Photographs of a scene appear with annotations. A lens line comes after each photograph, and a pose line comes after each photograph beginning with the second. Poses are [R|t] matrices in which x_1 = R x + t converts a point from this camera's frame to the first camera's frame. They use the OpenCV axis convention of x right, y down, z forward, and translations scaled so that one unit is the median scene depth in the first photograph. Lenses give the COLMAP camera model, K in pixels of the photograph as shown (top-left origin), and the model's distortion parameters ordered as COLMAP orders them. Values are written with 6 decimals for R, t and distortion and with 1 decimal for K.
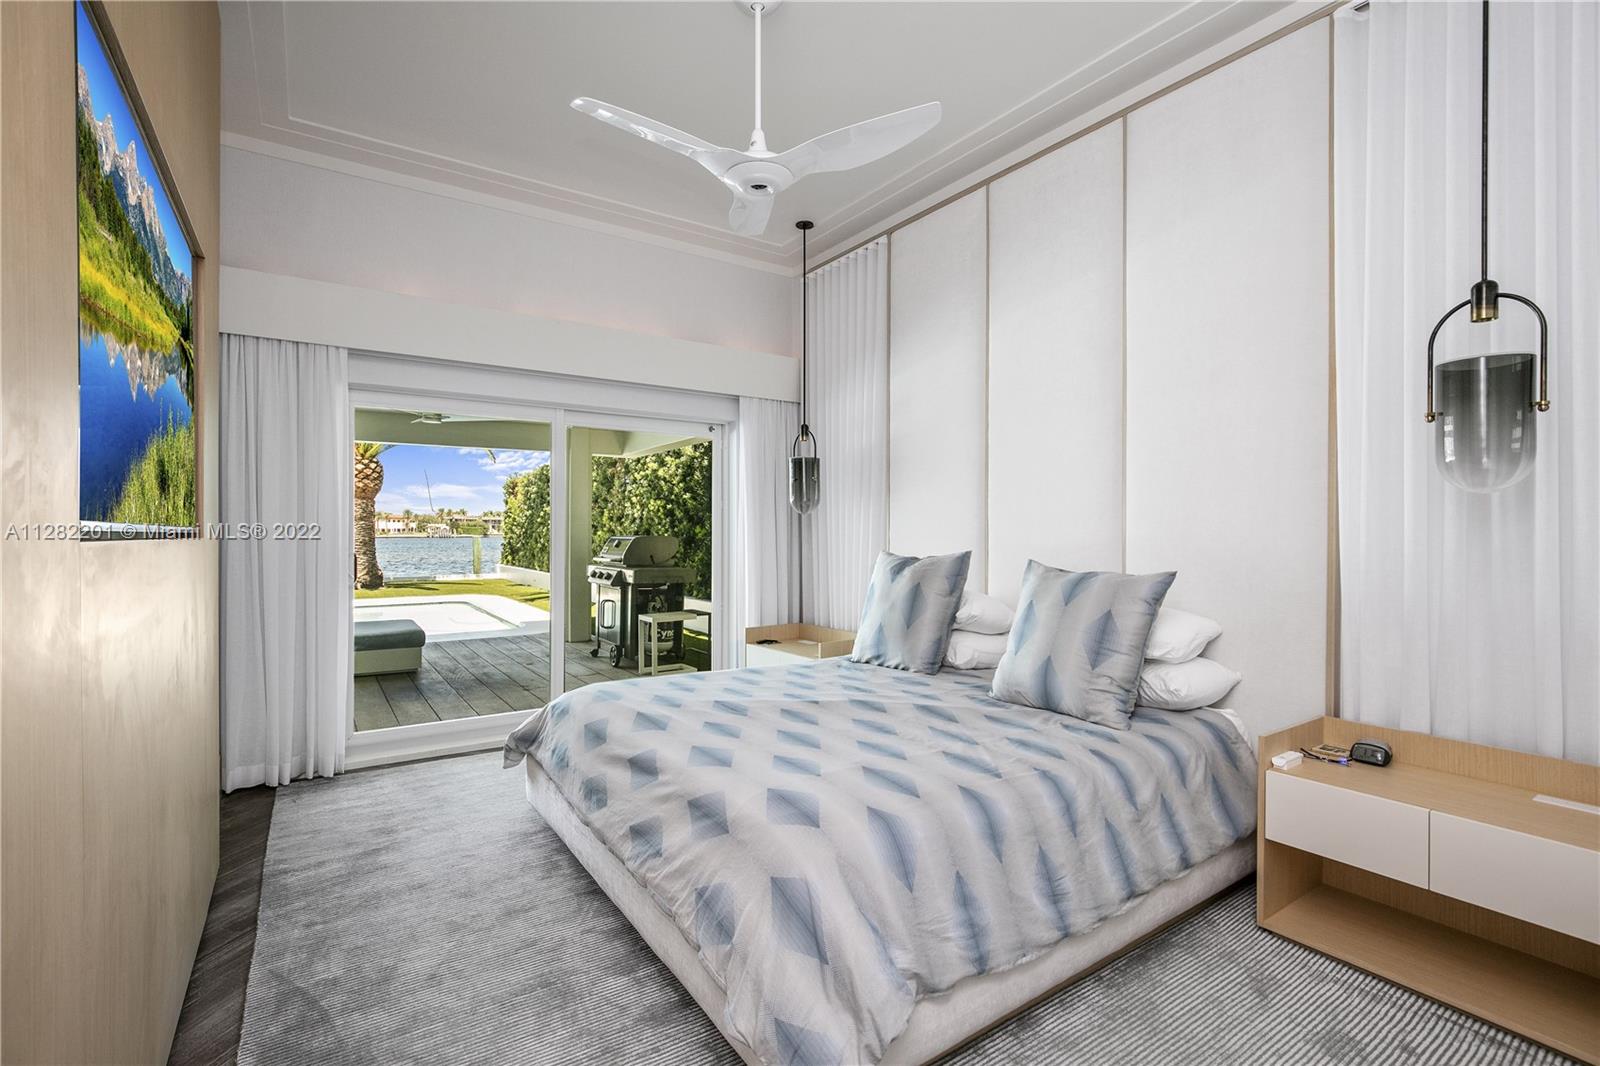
lens RADIAL K [[722.9, 0, 800.0], [0, 722.9, 533.0], [0, 0, 1]] dist [-0.000209, -0.000067]
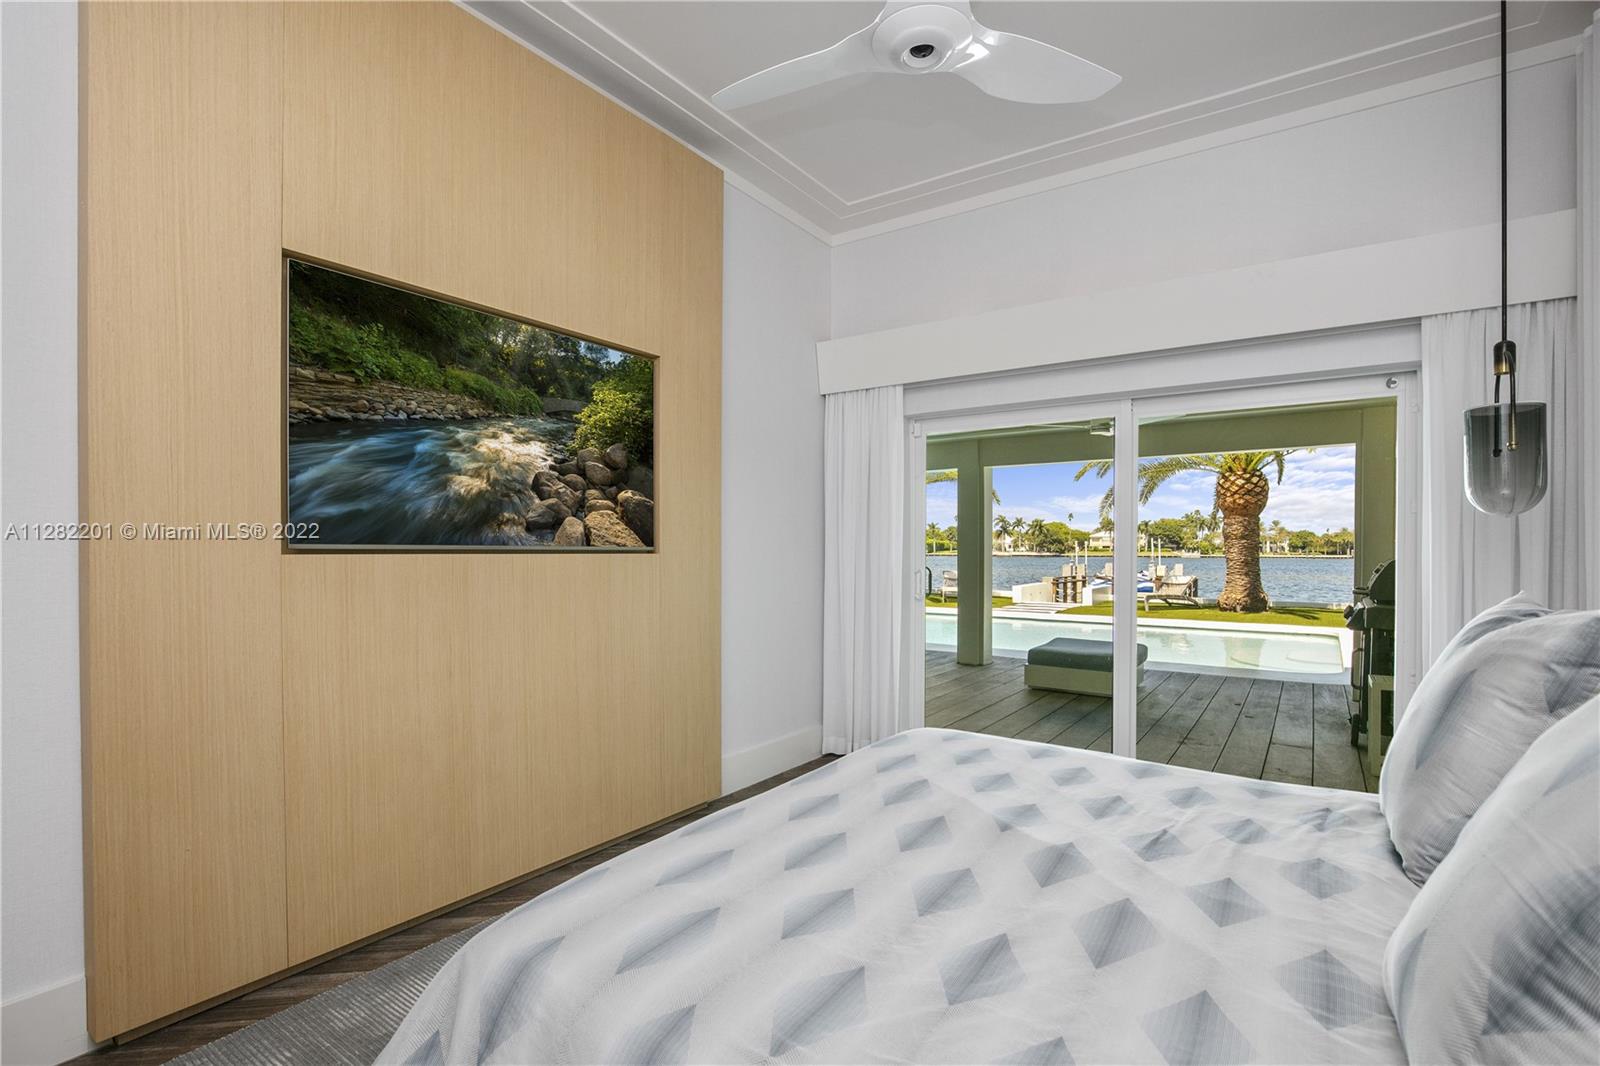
lens RADIAL K [[749.7, 0, 800.0], [0, 749.7, 533.0], [0, 0, 1]] dist [-0.000660, -0.000030]
pose [[0.347205, -0.016071, -0.937652, 0.109162], [-0.008494, 0.999758, -0.020281, -0.000306], [0.937751, 0.015006, 0.346984, 0.119701]]
